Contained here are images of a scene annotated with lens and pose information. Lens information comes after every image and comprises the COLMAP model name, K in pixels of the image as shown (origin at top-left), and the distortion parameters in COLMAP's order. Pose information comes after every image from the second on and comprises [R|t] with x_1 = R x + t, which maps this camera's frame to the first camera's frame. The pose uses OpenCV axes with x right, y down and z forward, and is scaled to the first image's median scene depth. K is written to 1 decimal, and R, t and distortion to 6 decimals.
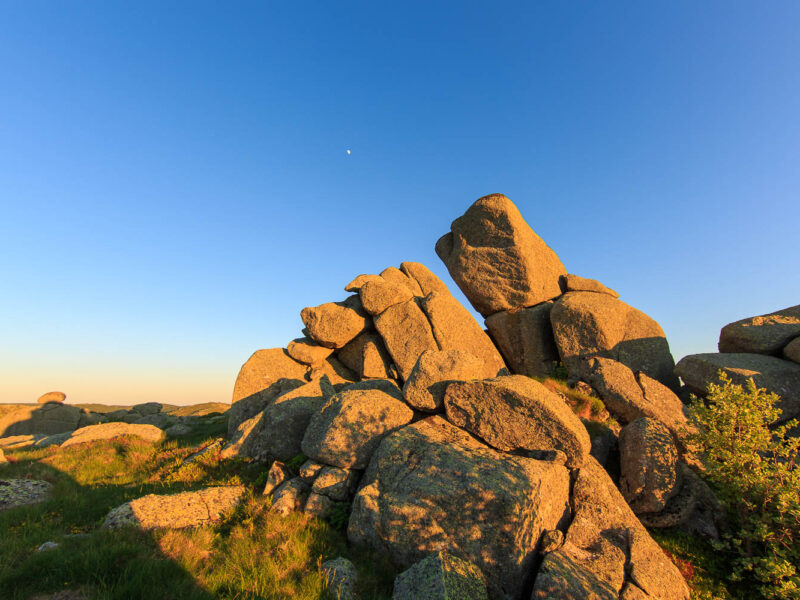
lens RADIAL K [[356.3, 0, 409.9], [0, 356.3, 298.1], [0, 0, 1]] dist [0.001599, 0.000558]
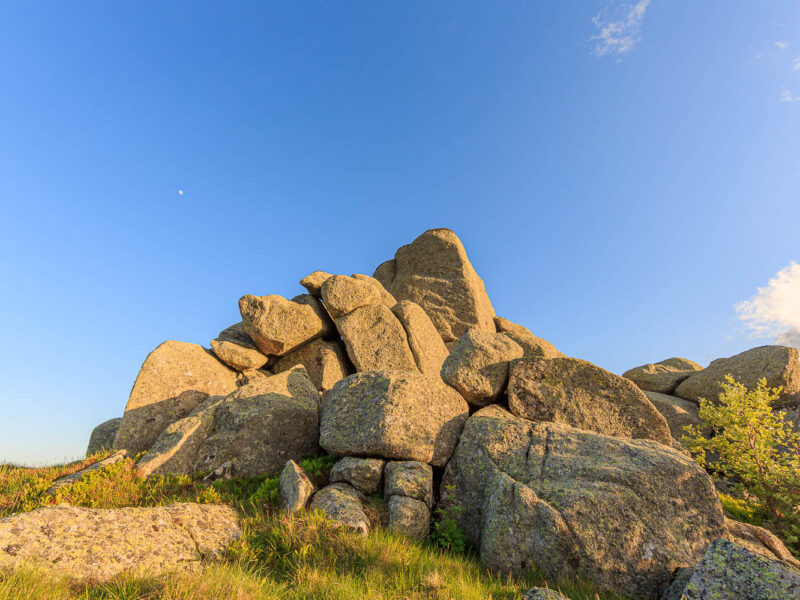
lens RADIAL K [[356.3, 0, 422.9], [0, 356.3, 286.7], [0, 0, 1]] dist [0.001599, 0.000558]
pose [[0.928284, 0.153918, 0.338522, -0.212069], [-0.082560, 0.972905, -0.215963, 0.147894], [-0.362591, 0.172527, 0.915840, 0.173707]]
